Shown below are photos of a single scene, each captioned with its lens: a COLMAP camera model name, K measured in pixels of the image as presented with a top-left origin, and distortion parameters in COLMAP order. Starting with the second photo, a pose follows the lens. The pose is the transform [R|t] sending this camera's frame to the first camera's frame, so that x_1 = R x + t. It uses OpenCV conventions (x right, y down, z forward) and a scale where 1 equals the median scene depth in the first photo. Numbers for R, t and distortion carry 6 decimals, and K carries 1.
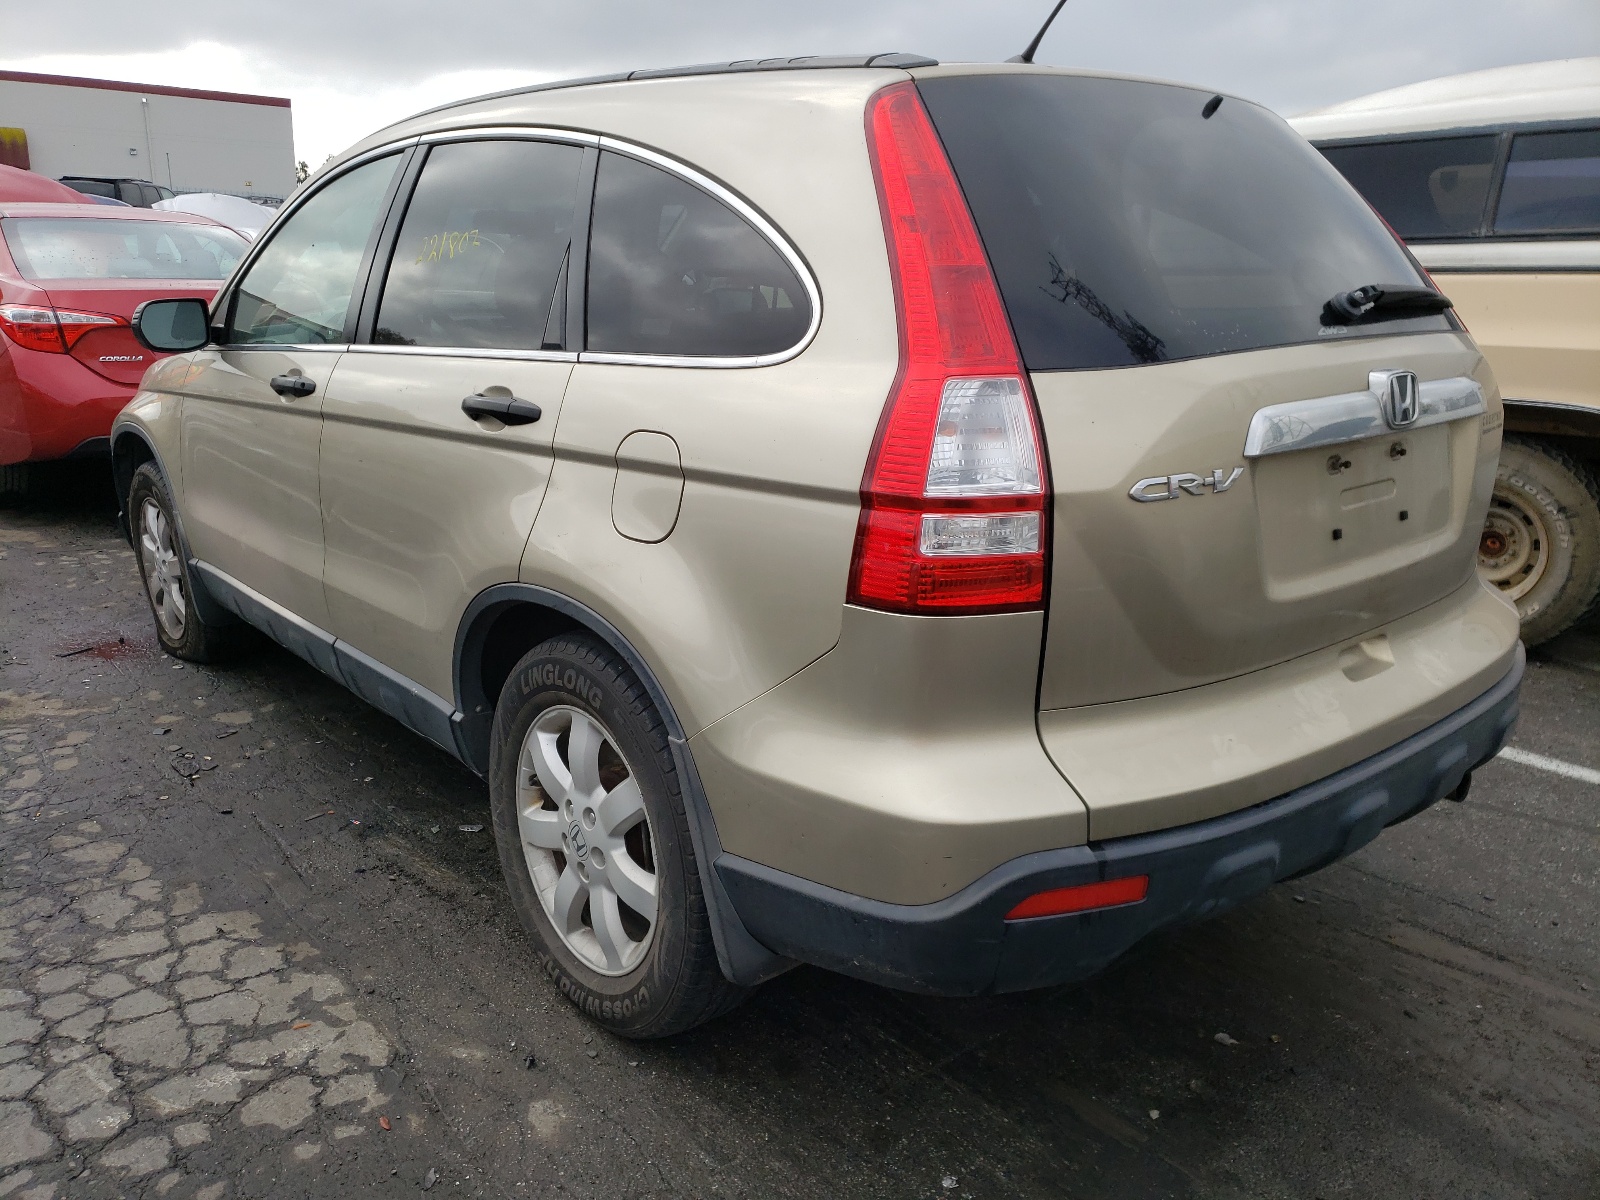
lens RADIAL K [[1189.0, 0, 789.1], [0, 1189.0, 598.7], [0, 0, 1]] dist [0.001056, 0.042305]
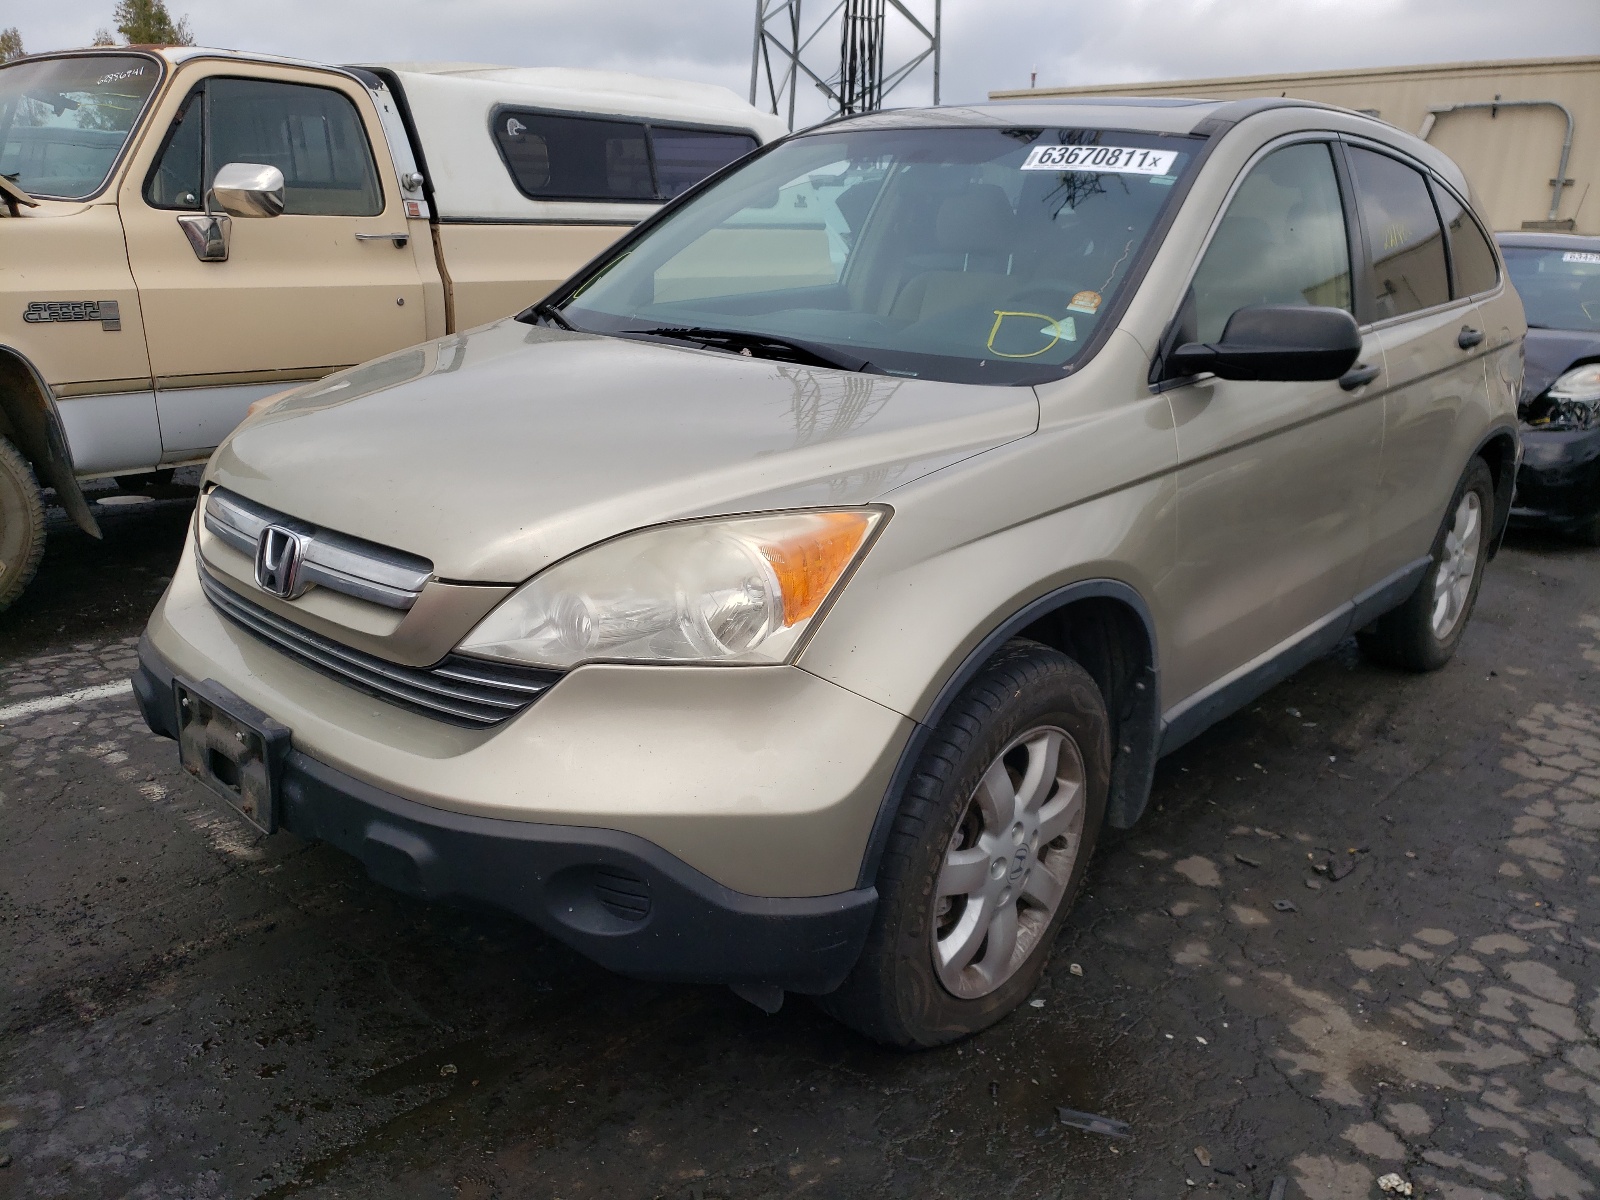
lens RADIAL K [[1189.0, 0, 789.1], [0, 1189.0, 598.7], [0, 0, 1]] dist [0.001056, 0.042305]
pose [[-0.102544, -0.311698, 0.944632, -1.426350], [0.242119, 0.913257, 0.327628, -0.470019], [-0.964812, 0.262310, -0.018182, 1.598651]]
